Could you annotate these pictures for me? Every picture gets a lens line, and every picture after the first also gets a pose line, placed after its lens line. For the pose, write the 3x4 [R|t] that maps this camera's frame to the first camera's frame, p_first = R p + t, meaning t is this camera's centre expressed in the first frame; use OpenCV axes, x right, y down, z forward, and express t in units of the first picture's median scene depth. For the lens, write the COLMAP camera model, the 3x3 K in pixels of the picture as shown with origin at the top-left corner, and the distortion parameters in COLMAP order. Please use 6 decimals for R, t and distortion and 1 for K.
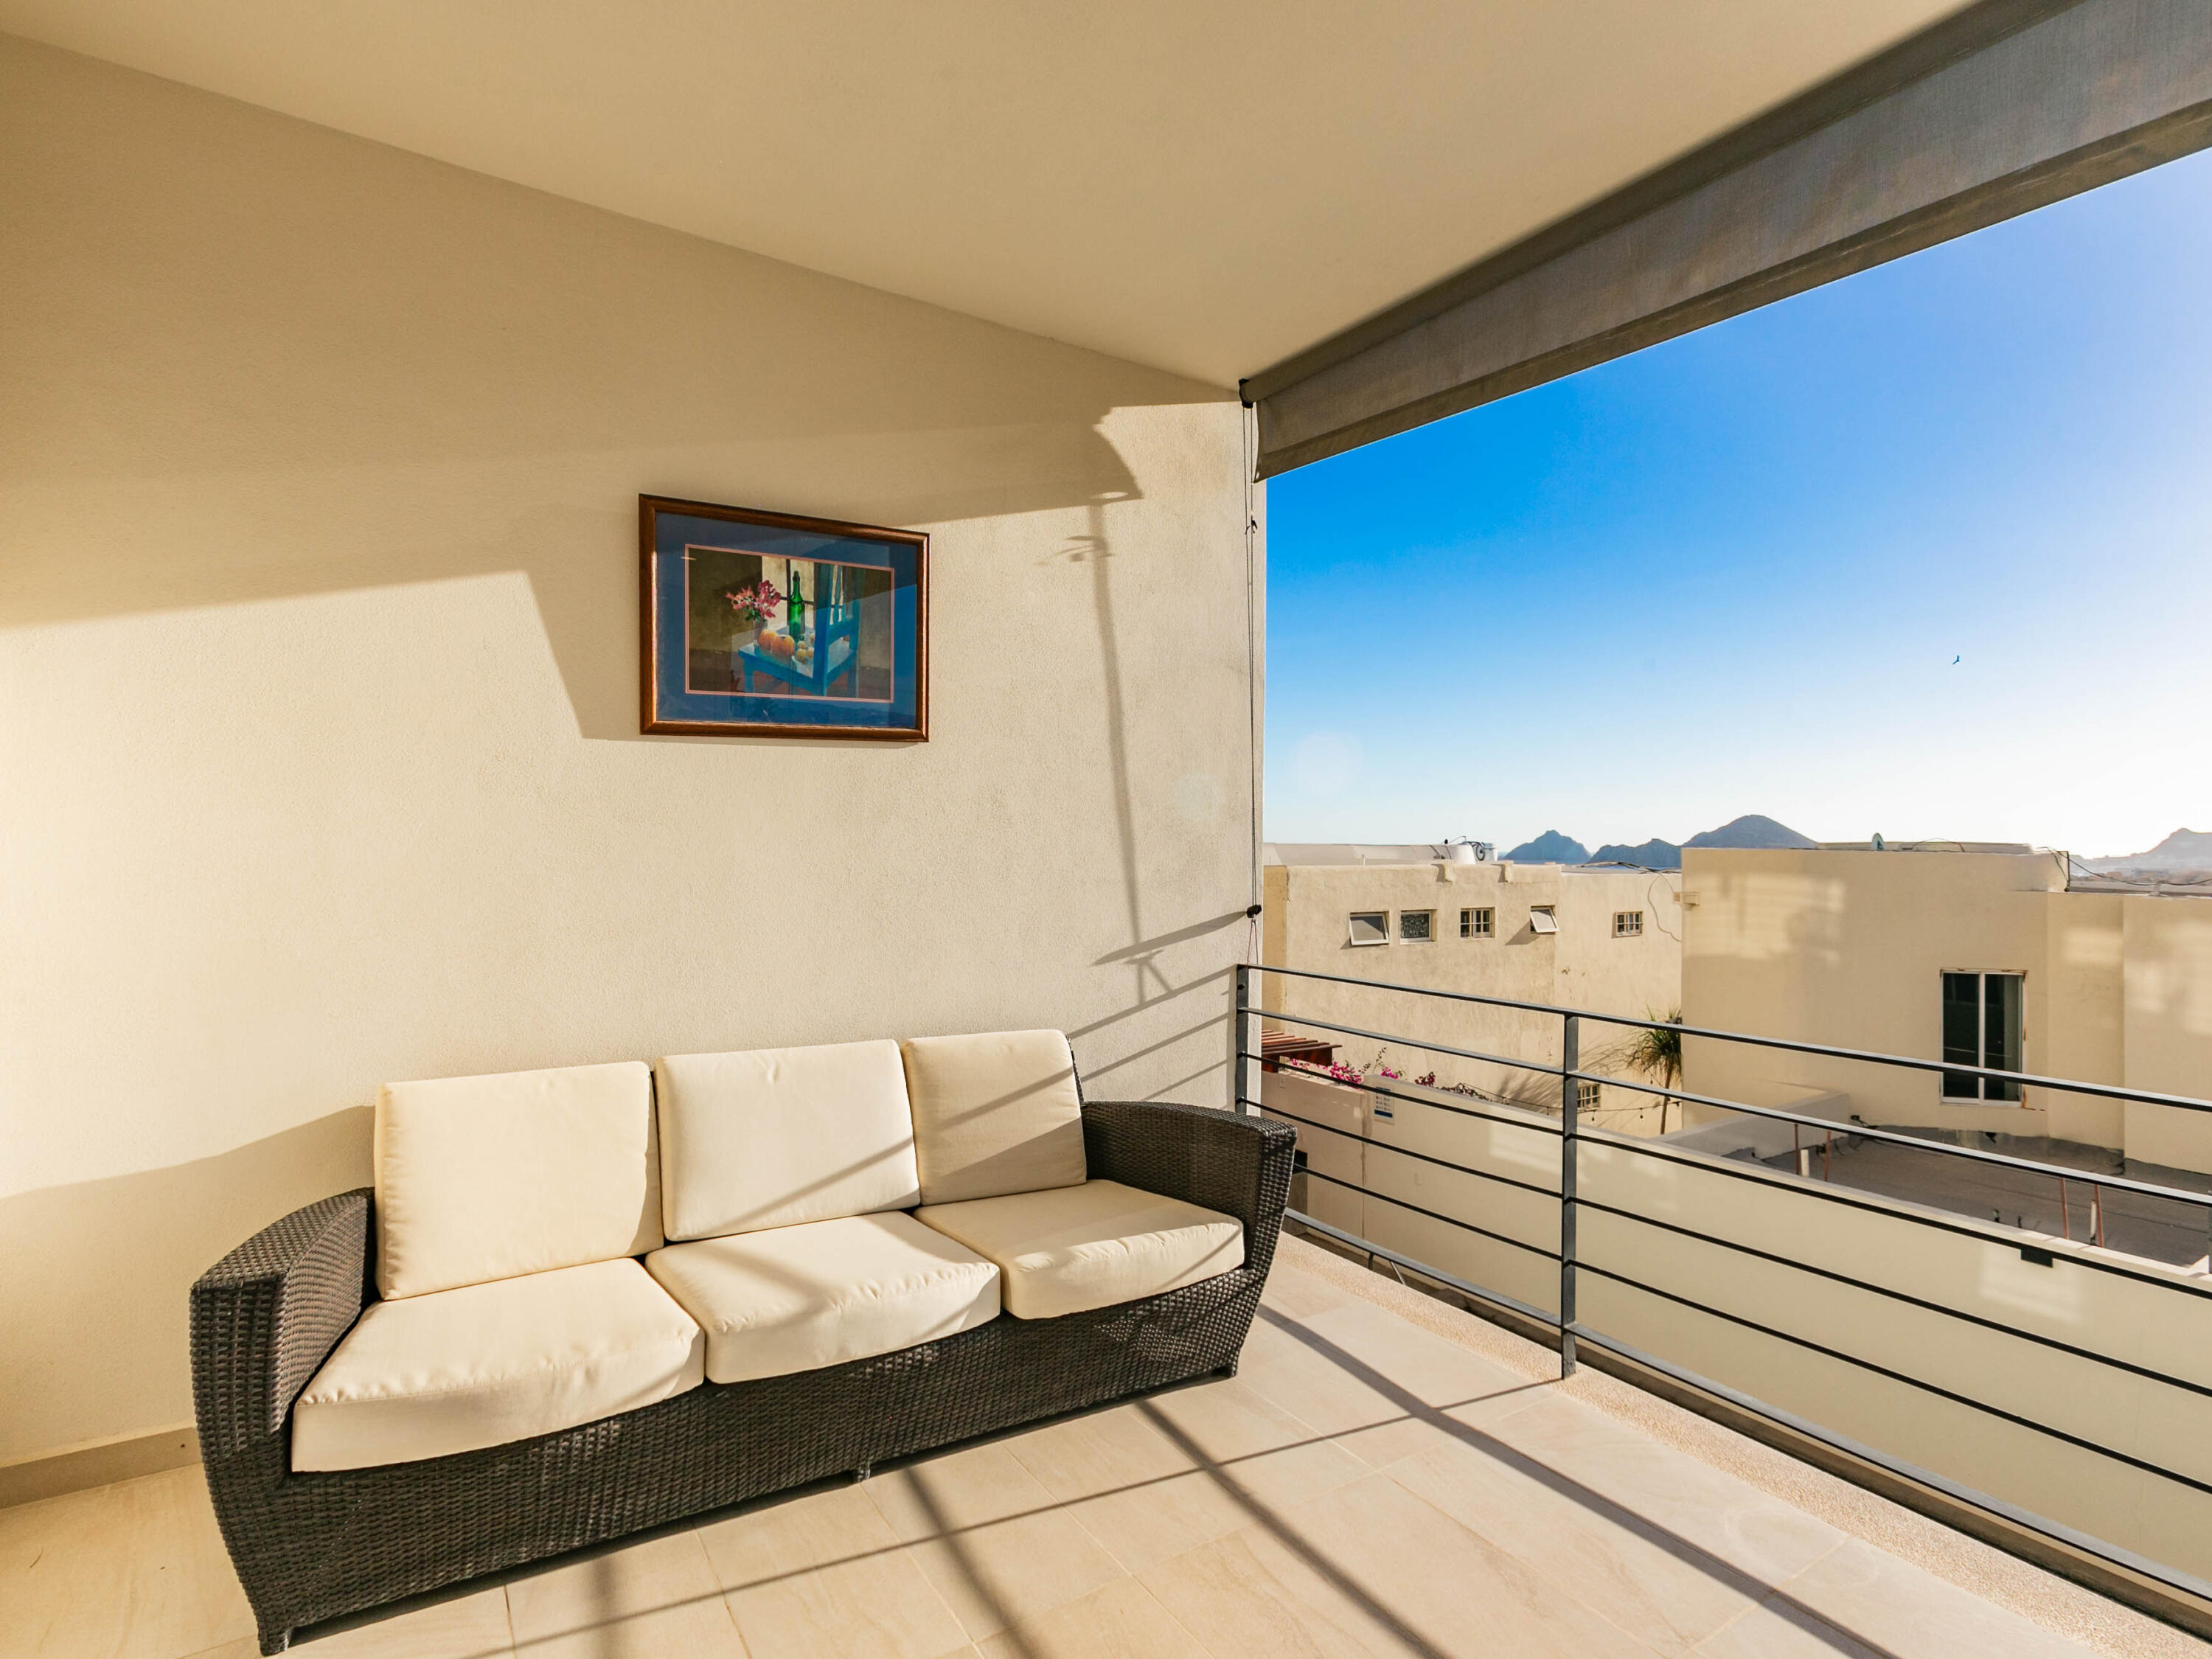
lens RADIAL K [[1105.1, 0, 1113.2], [0, 1105.1, 828.5], [0, 0, 1]] dist [-0.008366, 0.008980]
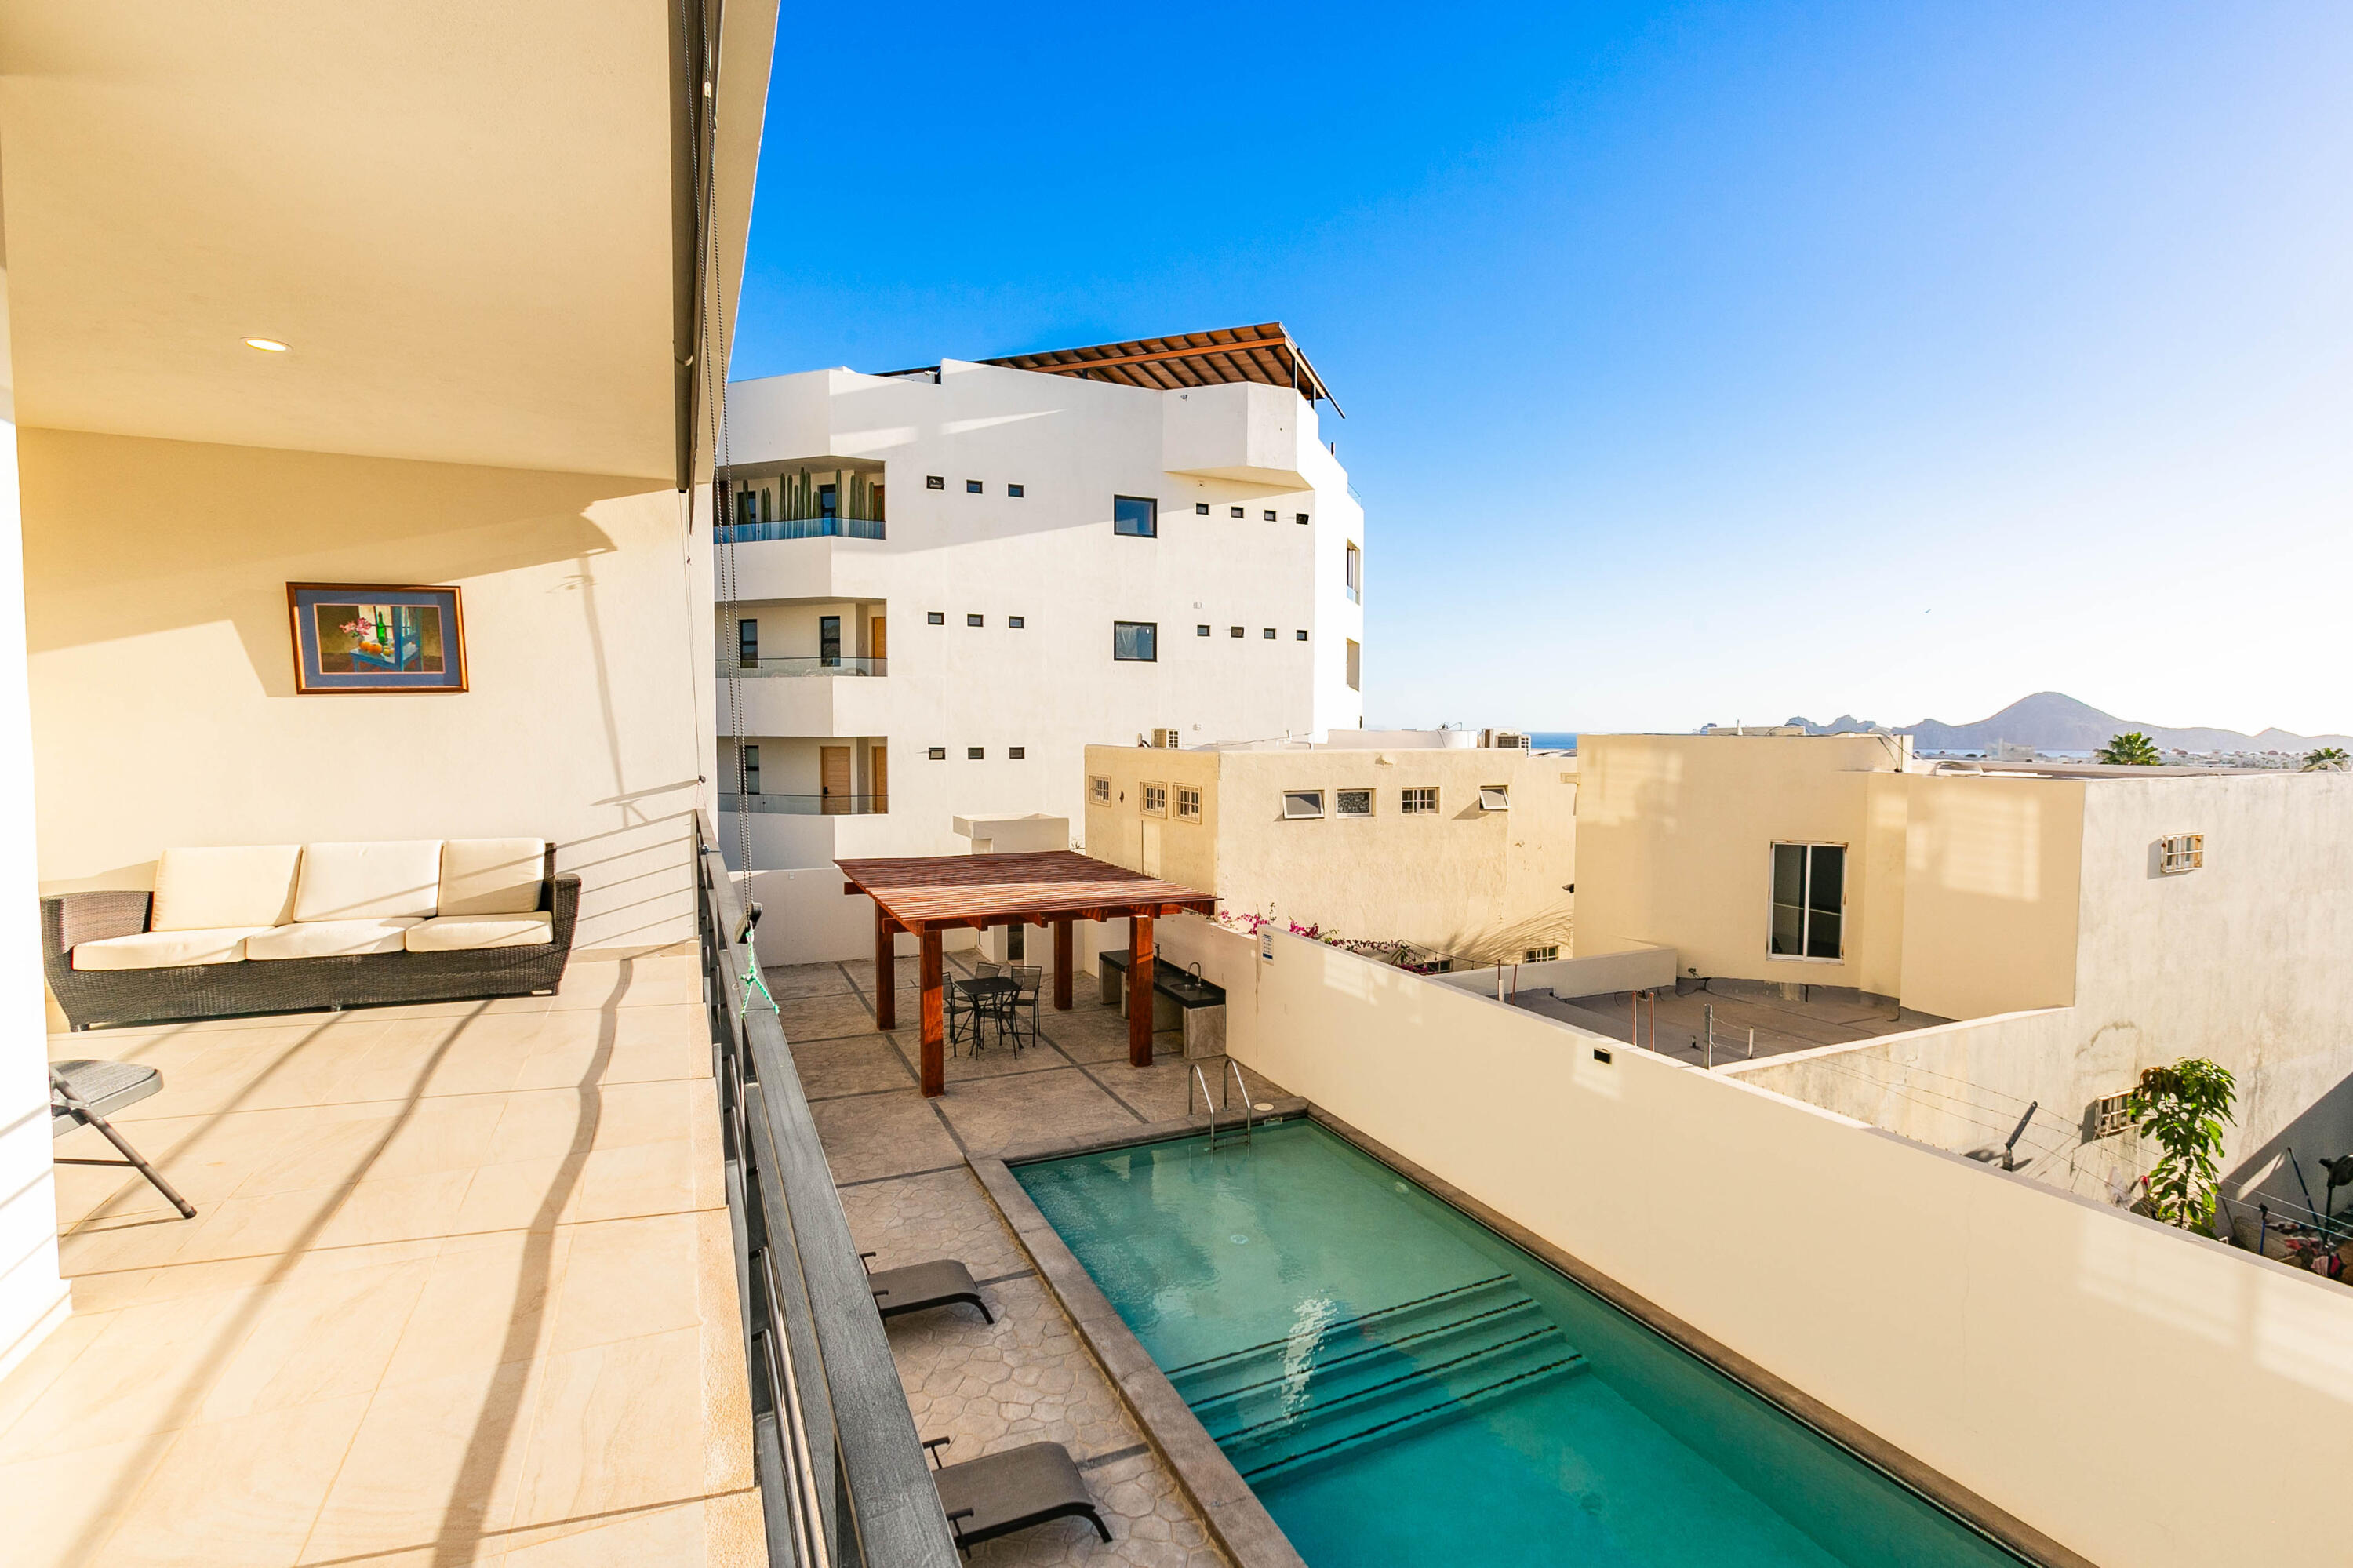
lens RADIAL K [[1085.0, 0, 1184.2], [0, 1085.0, 784.2], [0, 0, 1]] dist [-0.011293, 0.009968]
pose [[0.989261, -0.000508, -0.146162, 0.324353], [0.009915, 0.997924, 0.063640, -0.005738], [0.145826, -0.064406, 0.987212, -0.171336]]
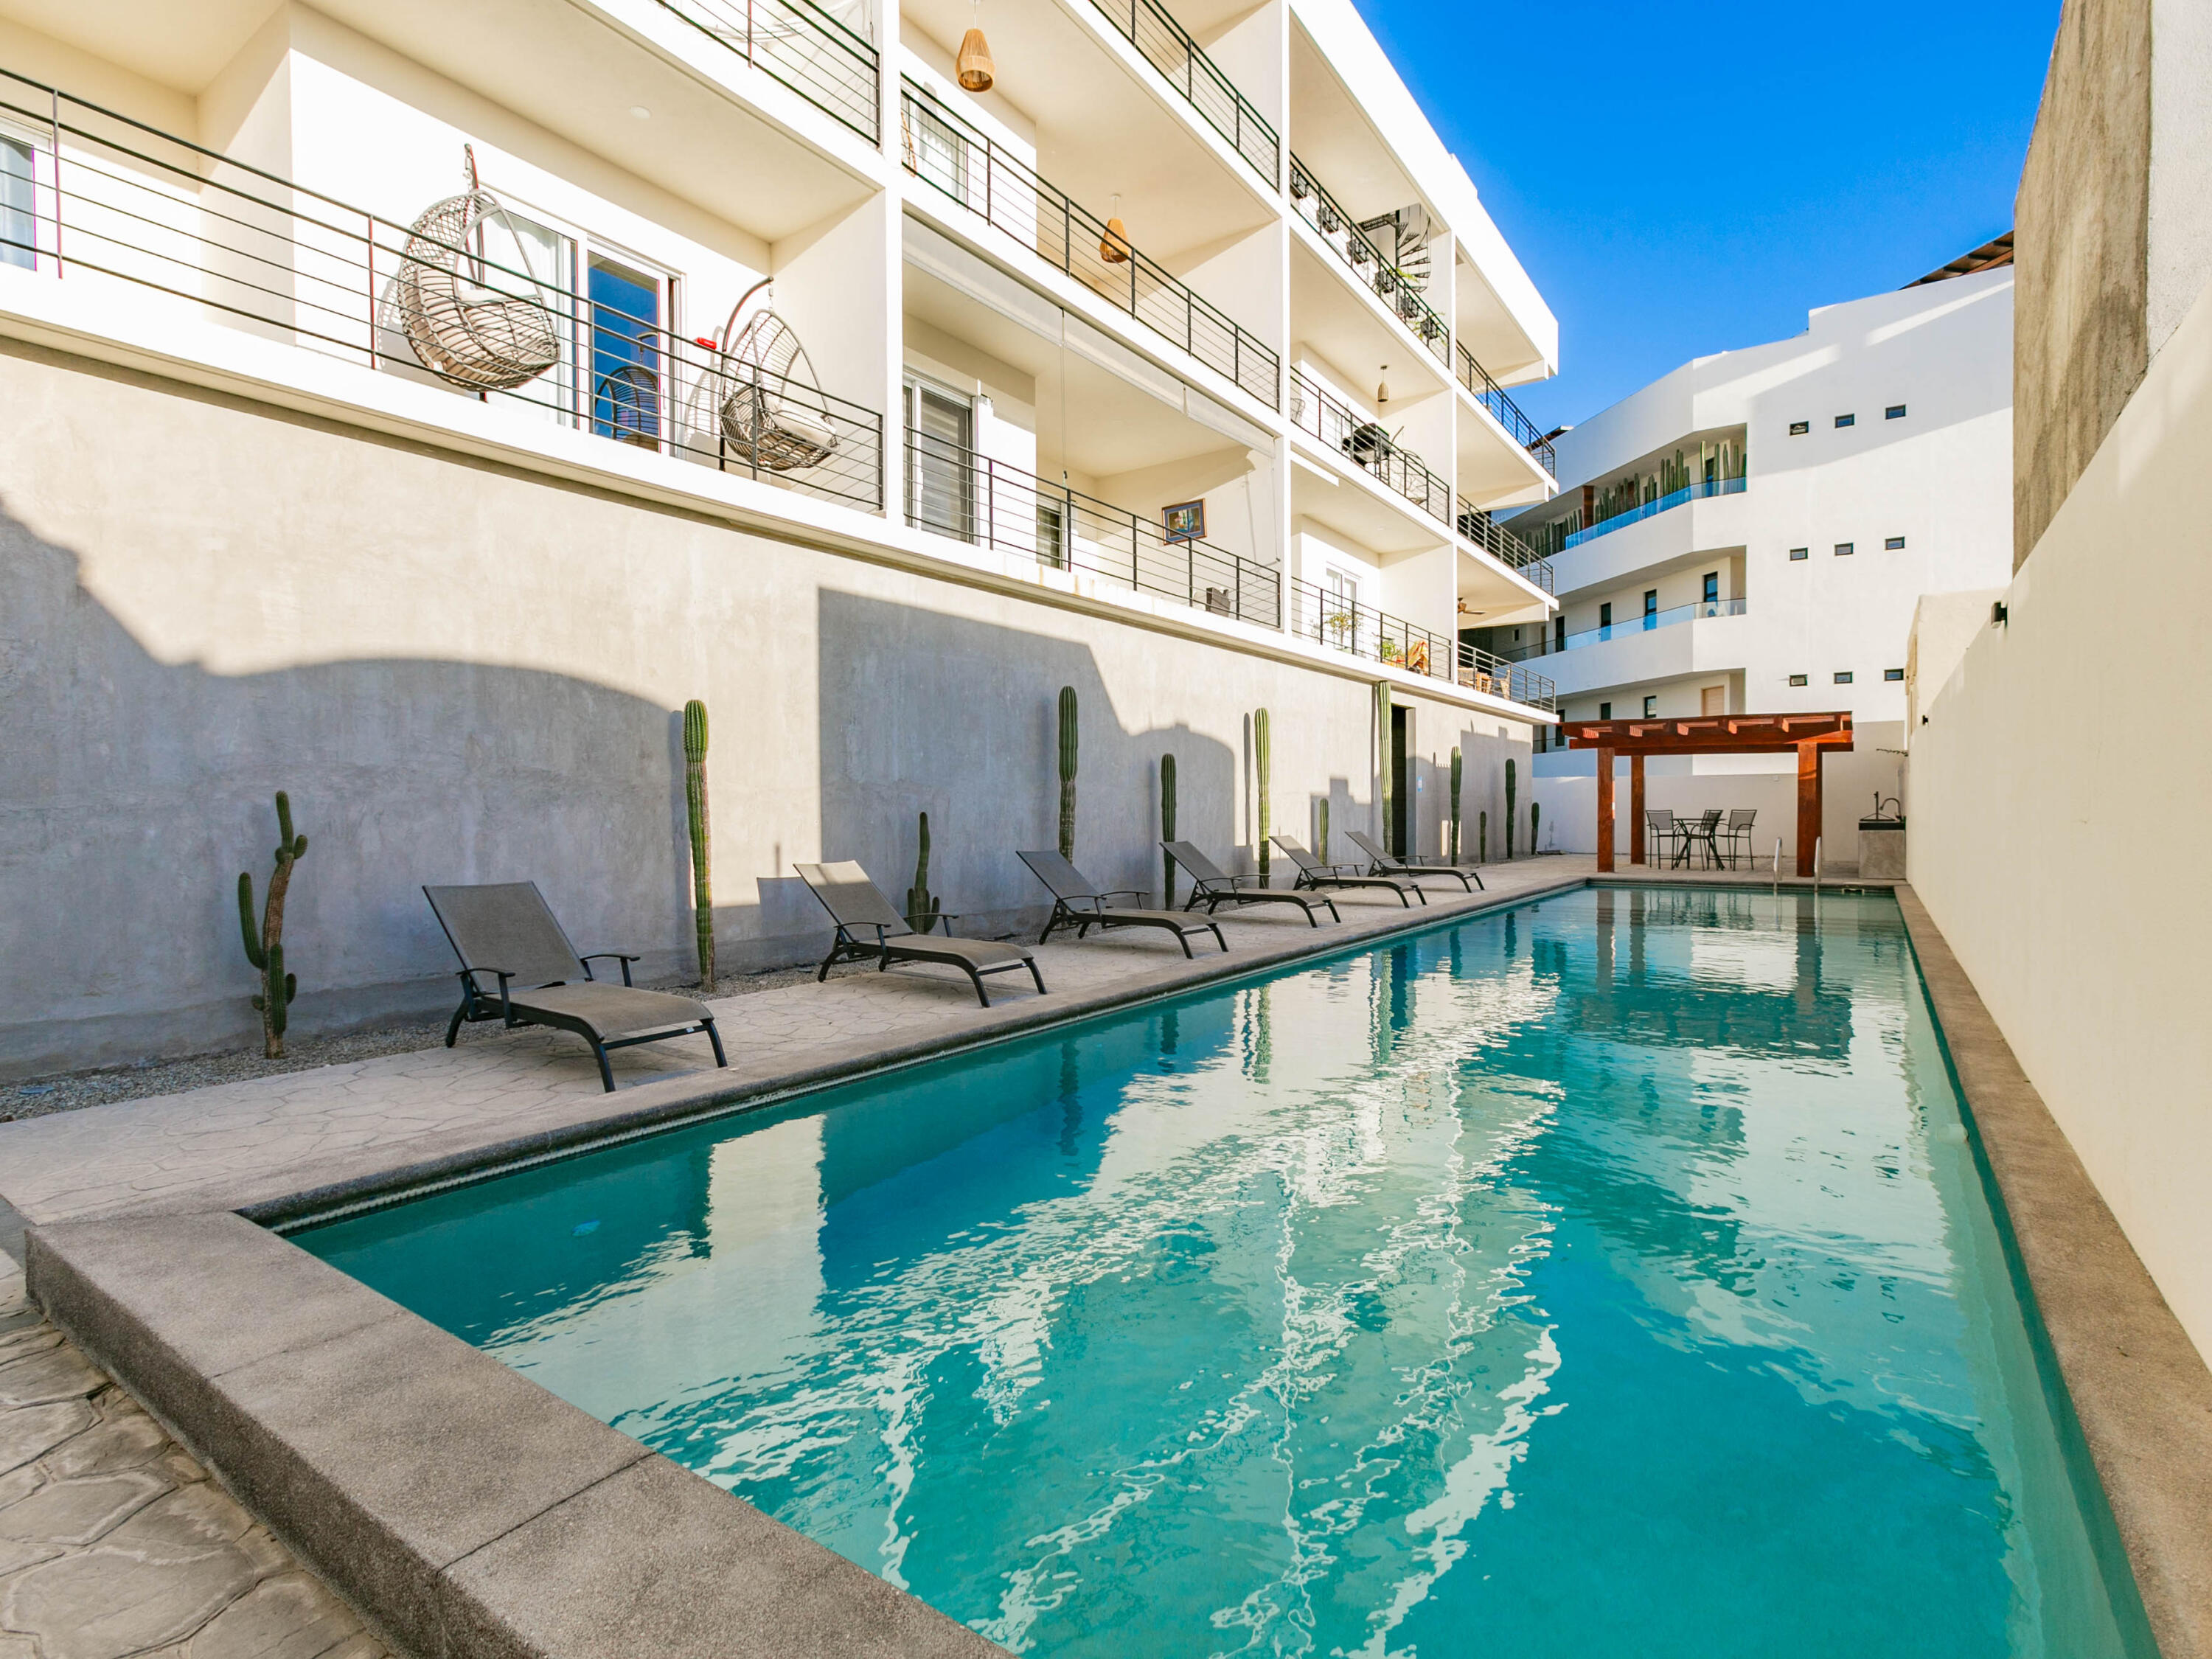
lens RADIAL K [[1105.1, 0, 1097.6], [0, 1105.1, 828.1], [0, 0, 1]] dist [-0.008366, 0.008980]
pose [[0.368702, 0.001914, -0.929546, 1.073952], [0.019960, 0.999751, 0.009976, 0.295352], [0.929333, -0.022232, 0.368572, -0.345504]]
